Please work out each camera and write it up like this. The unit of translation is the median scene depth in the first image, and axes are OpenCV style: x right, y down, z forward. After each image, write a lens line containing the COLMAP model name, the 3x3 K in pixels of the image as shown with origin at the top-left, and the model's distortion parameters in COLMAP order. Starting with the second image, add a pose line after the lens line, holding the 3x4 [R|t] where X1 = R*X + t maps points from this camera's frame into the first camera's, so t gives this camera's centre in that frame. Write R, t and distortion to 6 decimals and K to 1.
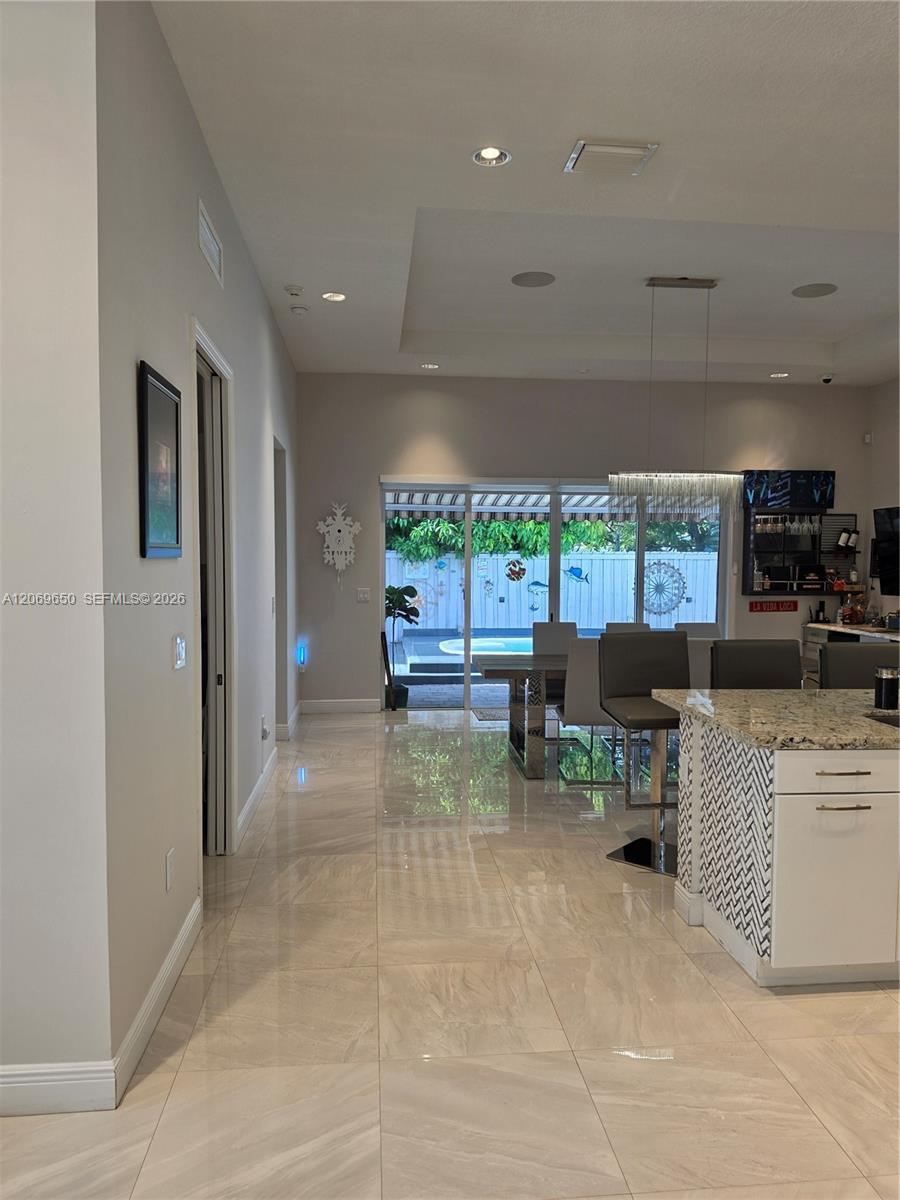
lens RADIAL K [[832.5, 0, 448.6], [0, 832.5, 609.7], [0, 0, 1]] dist [0.075512, -0.098320]
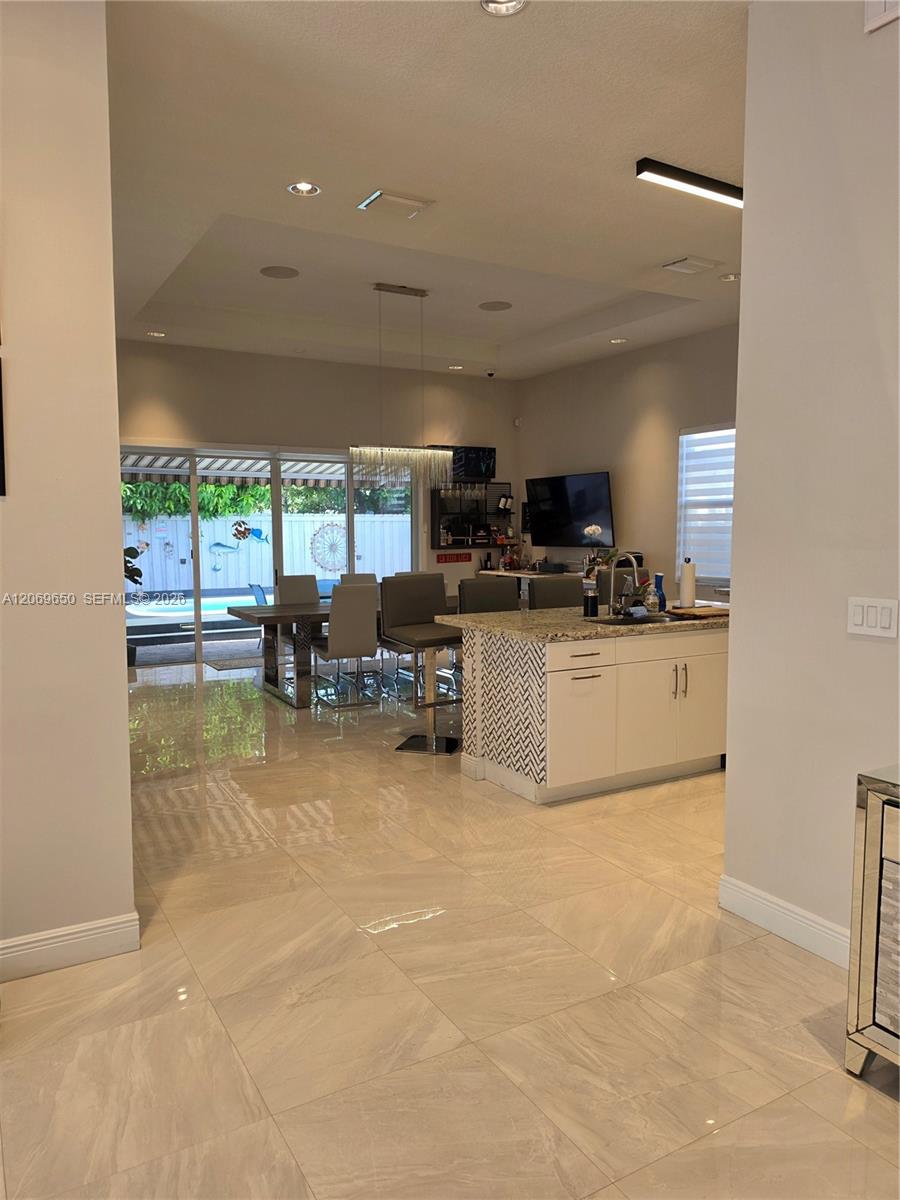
lens RADIAL K [[832.5, 0, 440.8], [0, 832.5, 592.5], [0, 0, 1]] dist [0.075512, -0.098320]
pose [[0.910463, -0.043241, 0.411323, -0.131611], [0.033564, 0.998964, 0.030725, 0.008387], [-0.412226, -0.014169, 0.910972, -0.092380]]
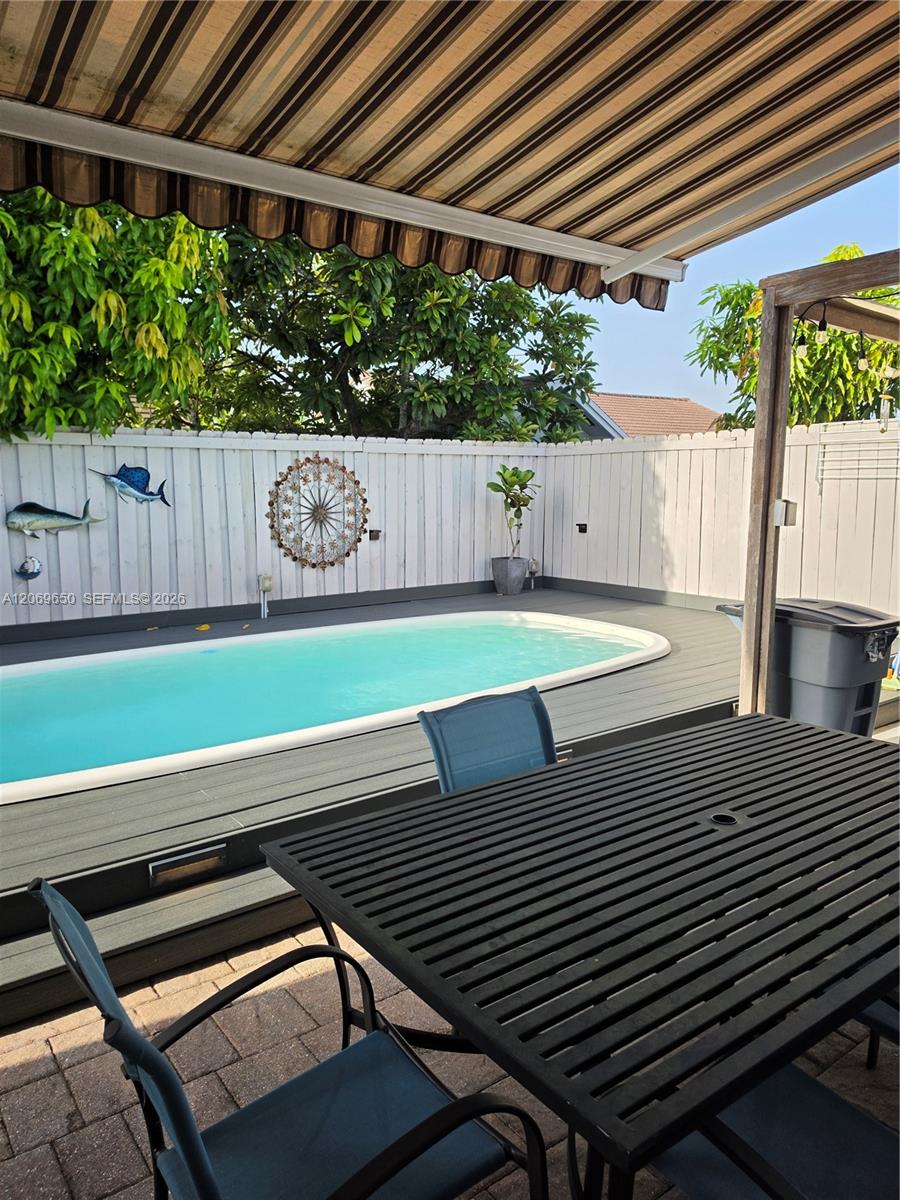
lens RADIAL K [[832.5, 0, 438.2], [0, 832.5, 603.4], [0, 0, 1]] dist [0.075512, -0.098320]
pose [[0.857046, -0.084086, 0.508332, 0.122545], [0.037272, 0.994126, 0.101604, -0.038522], [-0.513889, -0.068133, 0.855147, 1.060384]]
